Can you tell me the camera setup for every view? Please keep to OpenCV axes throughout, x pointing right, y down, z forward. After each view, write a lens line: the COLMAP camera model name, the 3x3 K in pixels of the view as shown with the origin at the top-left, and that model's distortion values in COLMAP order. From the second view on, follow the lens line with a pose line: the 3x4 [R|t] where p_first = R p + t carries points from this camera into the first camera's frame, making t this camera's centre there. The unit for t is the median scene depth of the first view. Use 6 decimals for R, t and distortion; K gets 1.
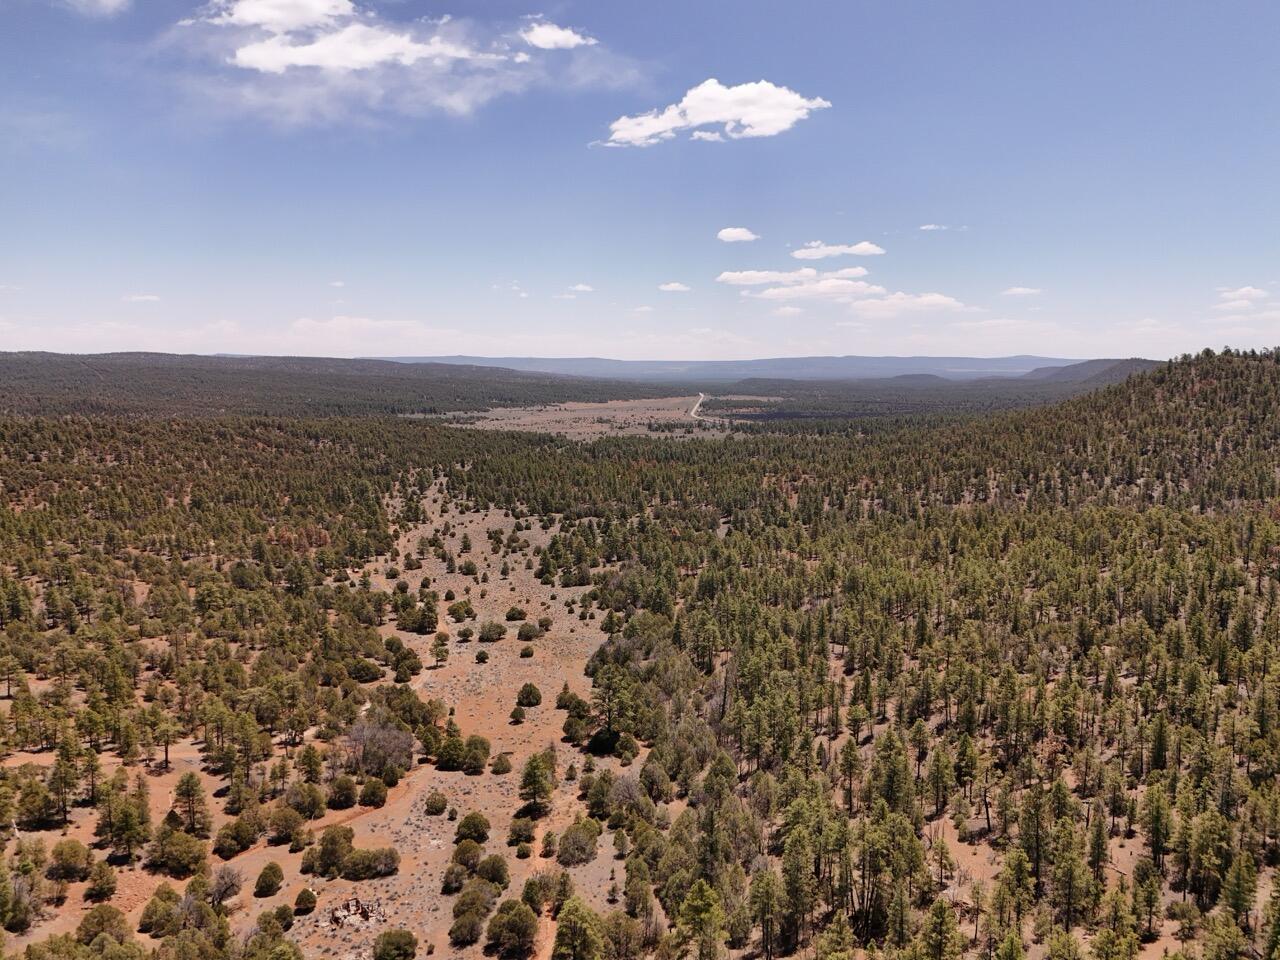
lens RADIAL K [[944.2, 0, 644.4], [0, 944.2, 476.8], [0, 0, 1]] dist [0.070818, -0.058107]
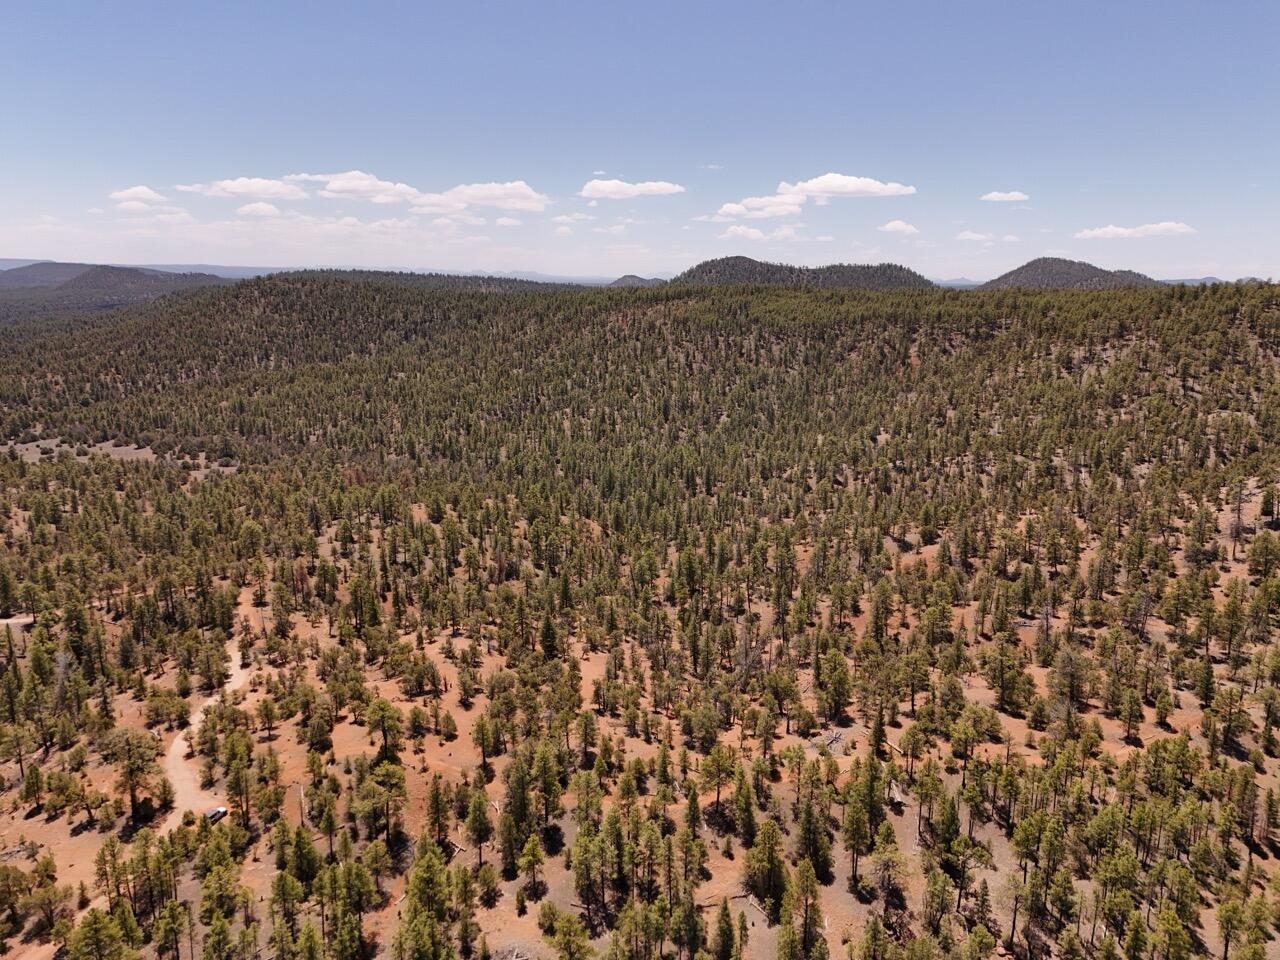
lens RADIAL K [[941.1, 0, 644.6], [0, 941.1, 482.4], [0, 0, 1]] dist [0.071313, -0.058852]
pose [[0.523692, -0.183718, 0.831862, -0.707328], [0.093369, 0.982965, 0.158309, 0.019198], [-0.846776, -0.005235, 0.531924, -0.582766]]
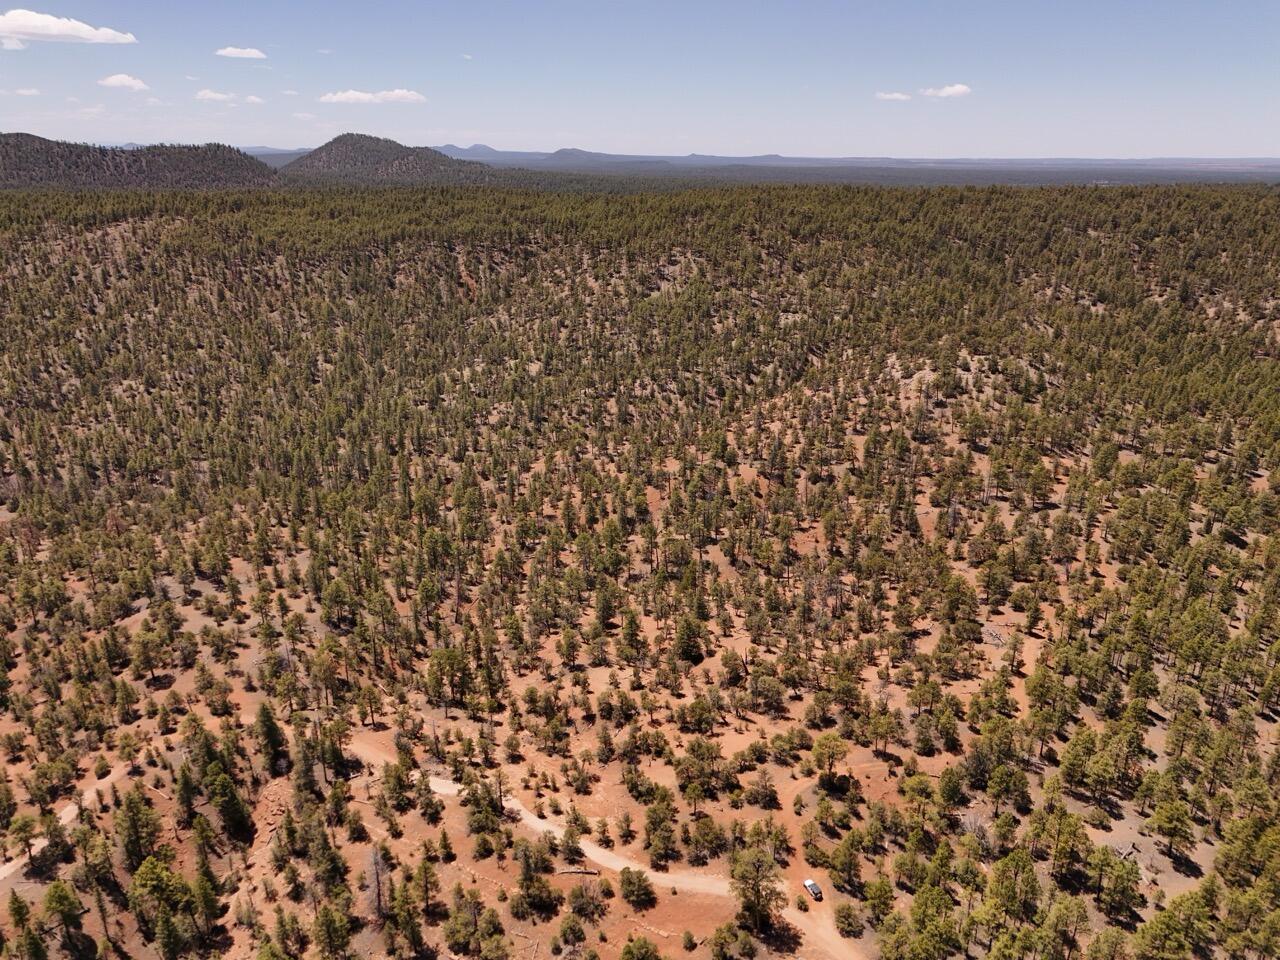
lens RADIAL K [[941.1, 0, 644.6], [0, 941.1, 482.4], [0, 0, 1]] dist [0.071313, -0.058852]
pose [[-0.170940, -0.336951, 0.925874, -0.781997], [0.113326, 0.926745, 0.358191, -0.082041], [-0.978742, 0.166155, -0.120232, -0.270982]]
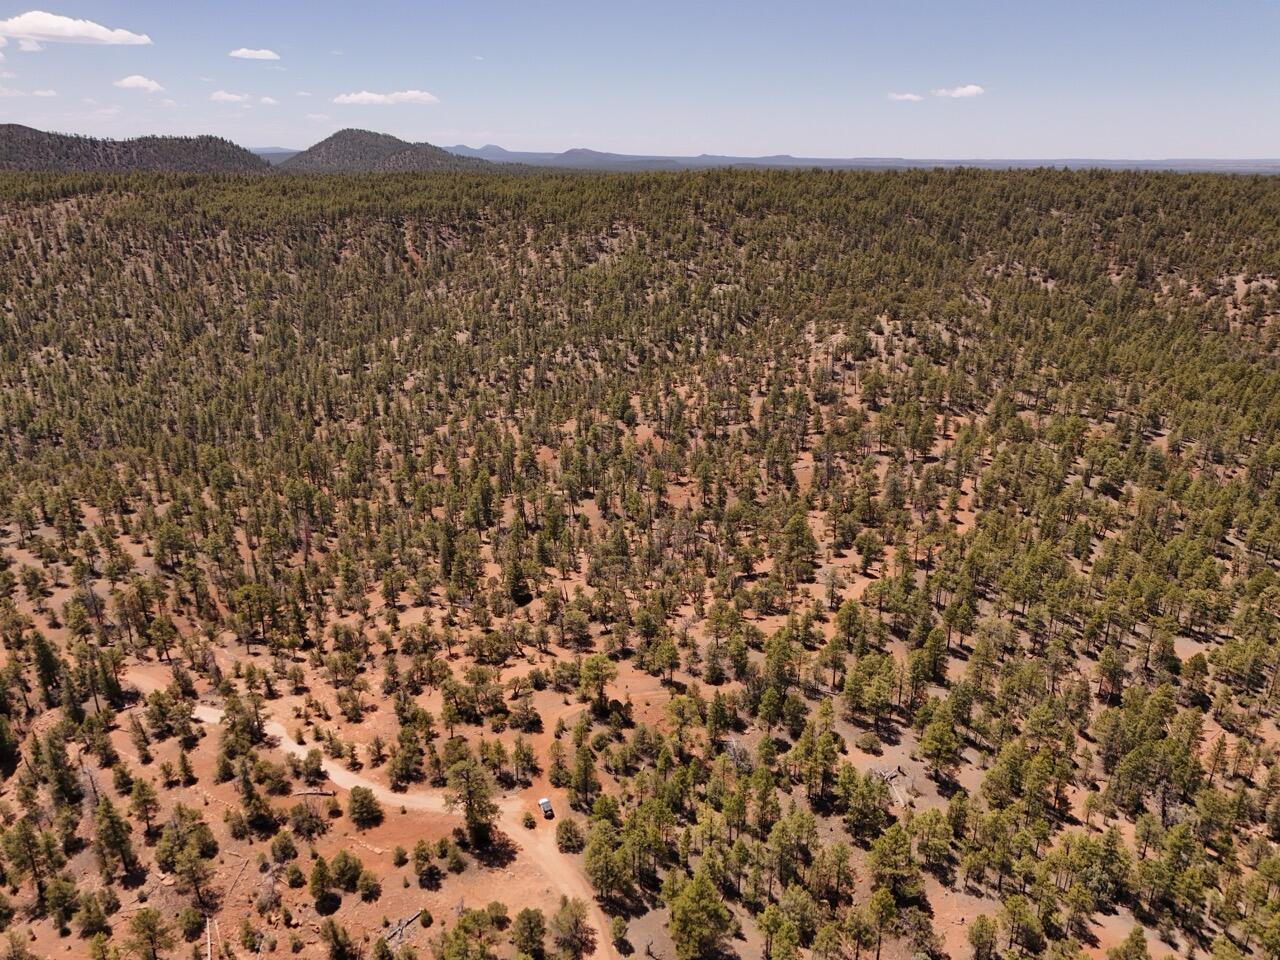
lens RADIAL K [[941.1, 0, 644.6], [0, 941.1, 482.4], [0, 0, 1]] dist [0.071313, -0.058852]
pose [[-0.158108, -0.336445, 0.928335, -0.793526], [0.113299, 0.927770, 0.355537, -0.040405], [-0.980900, 0.161393, -0.108569, -0.349246]]
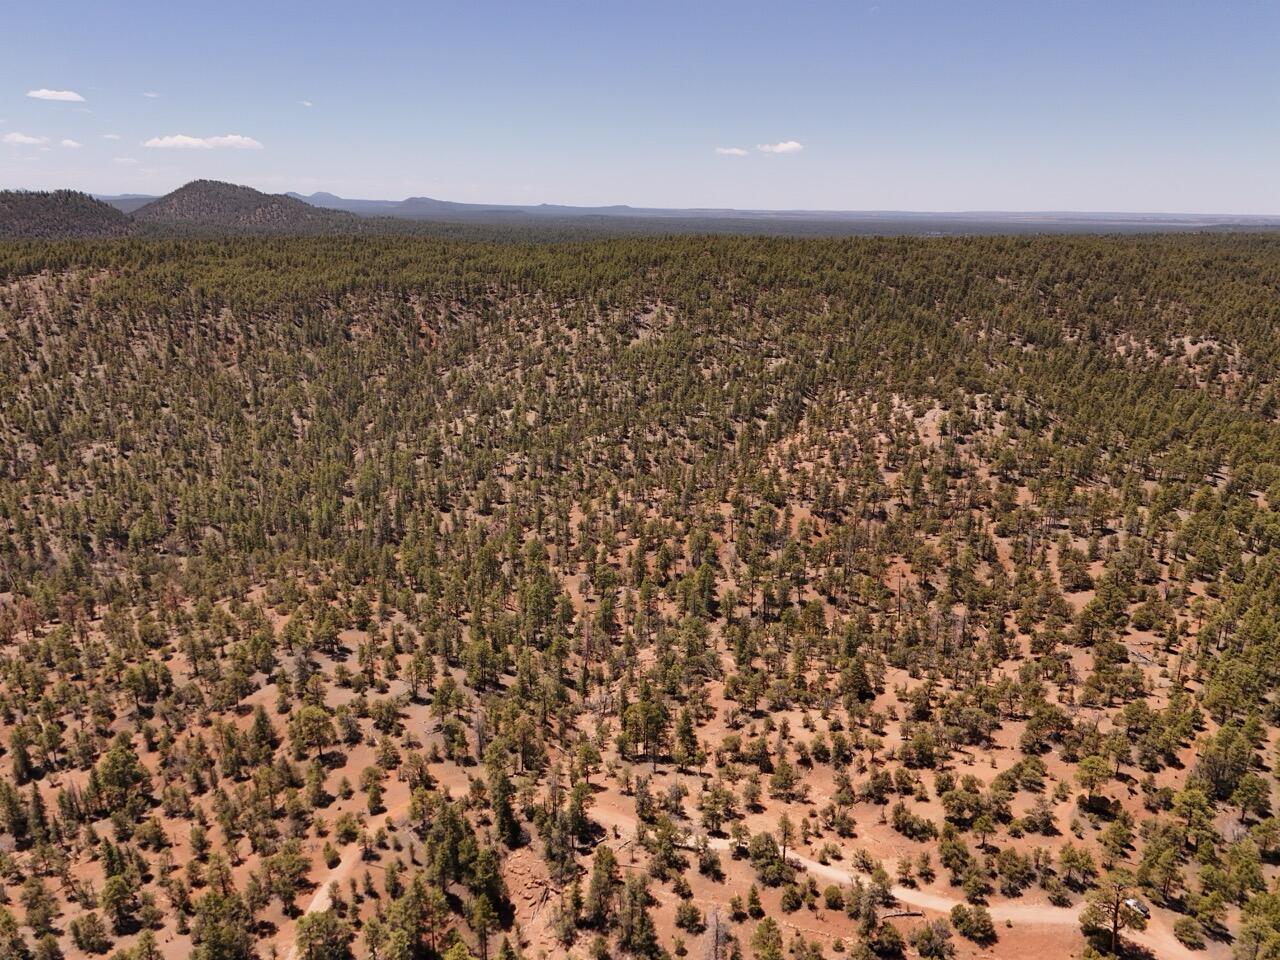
lens RADIAL K [[941.1, 0, 644.6], [0, 941.1, 482.4], [0, 0, 1]] dist [0.071313, -0.058852]
pose [[-0.320097, -0.283380, 0.904010, -0.750056], [0.101574, 0.938450, 0.330142, -0.099686], [-0.941924, 0.197502, -0.271611, -0.132483]]
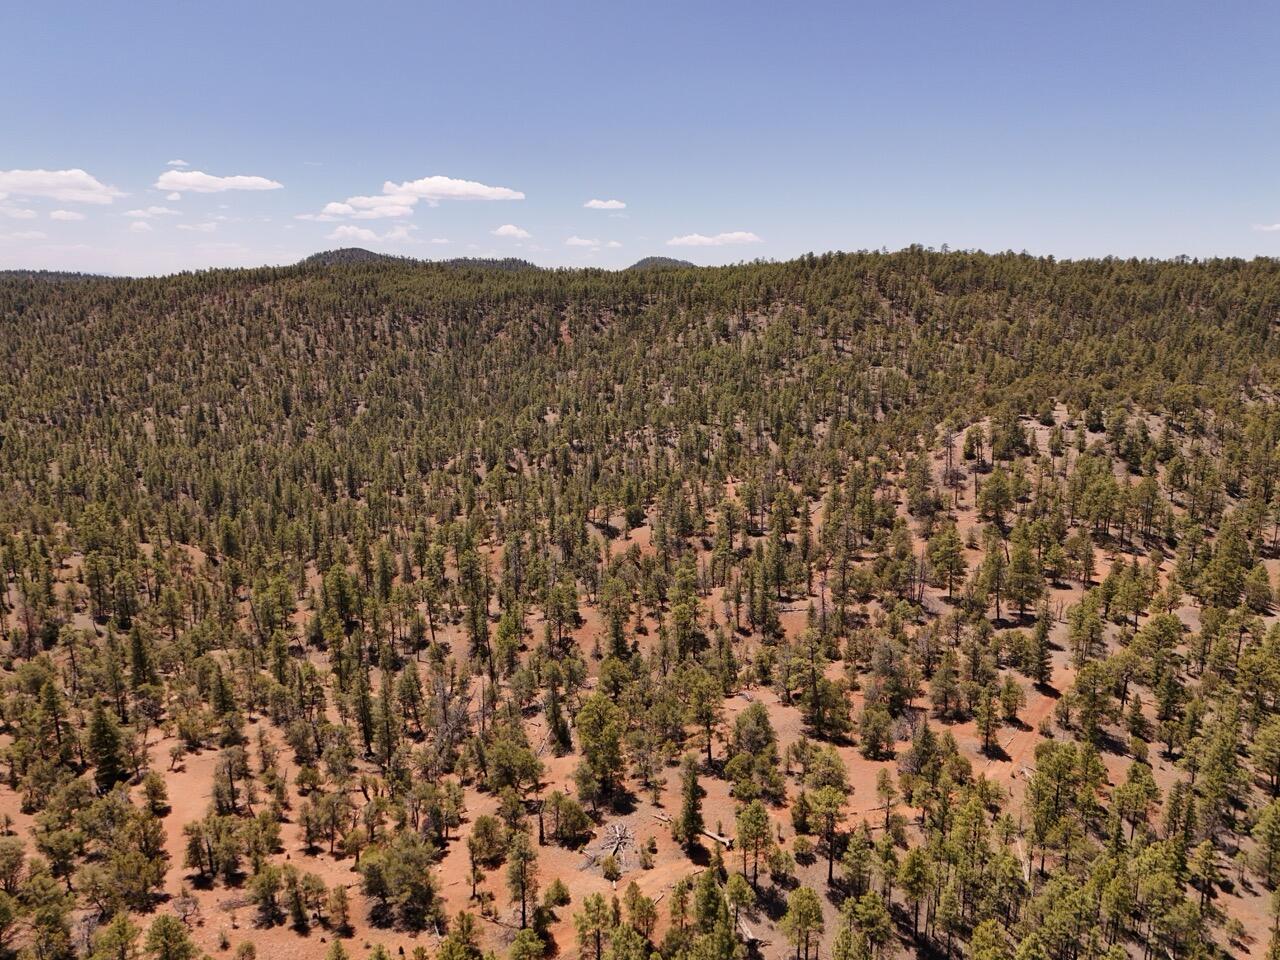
lens RADIAL K [[941.1, 0, 644.6], [0, 941.1, 482.4], [0, 0, 1]] dist [0.071313, -0.058852]
pose [[0.163464, -0.211090, 0.963701, -0.601724], [0.112977, 0.974420, 0.194275, 0.048386], [-0.980059, 0.077119, 0.183131, -0.516228]]
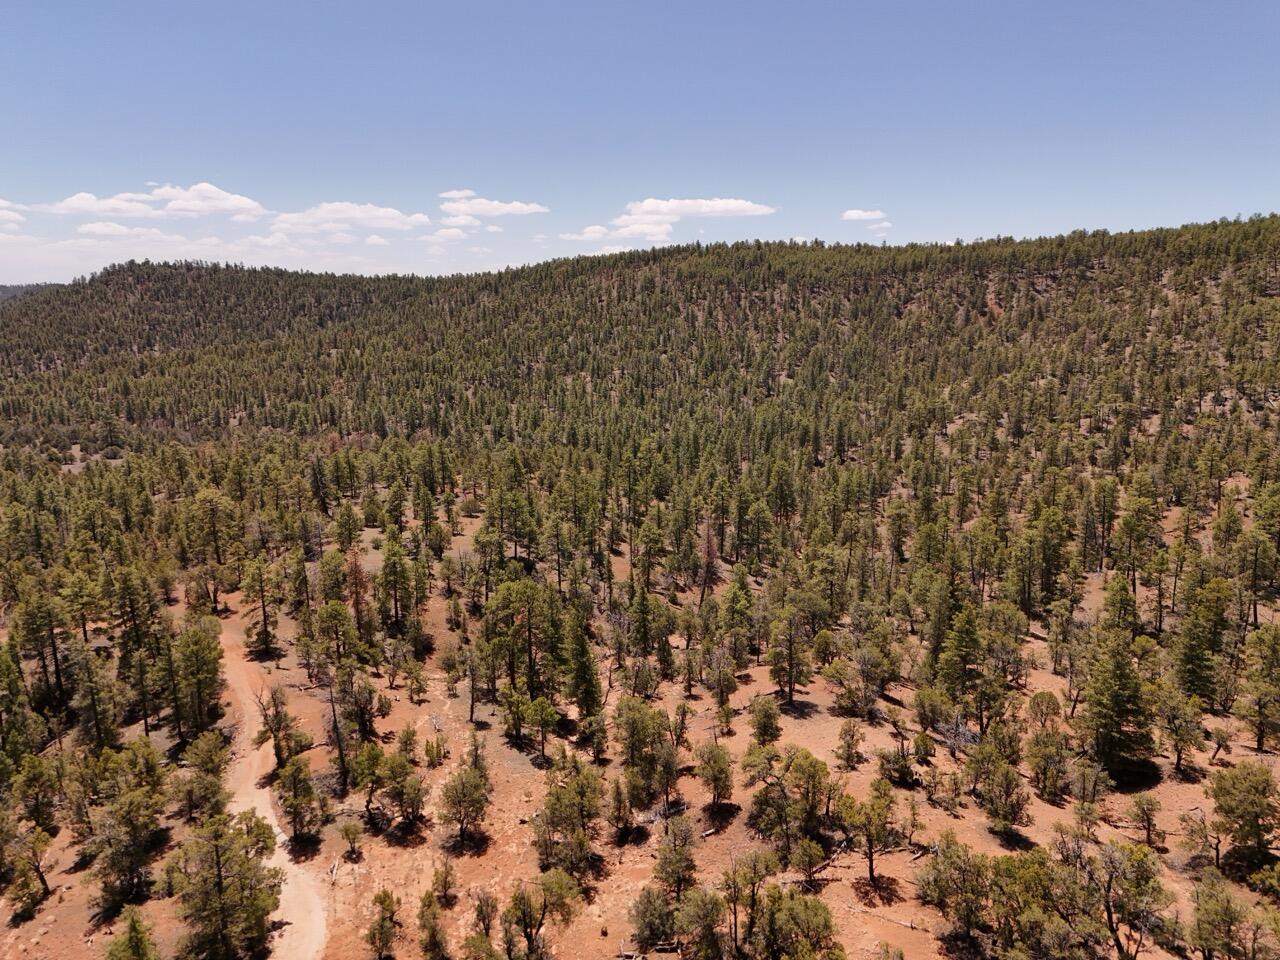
lens RADIAL K [[941.1, 0, 644.6], [0, 941.1, 482.4], [0, 0, 1]] dist [0.071313, -0.058852]
pose [[0.420959, -0.182471, 0.888537, -0.566245], [0.108618, 0.982650, 0.150339, 0.077426], [-0.900553, 0.033225, 0.433475, -0.331082]]
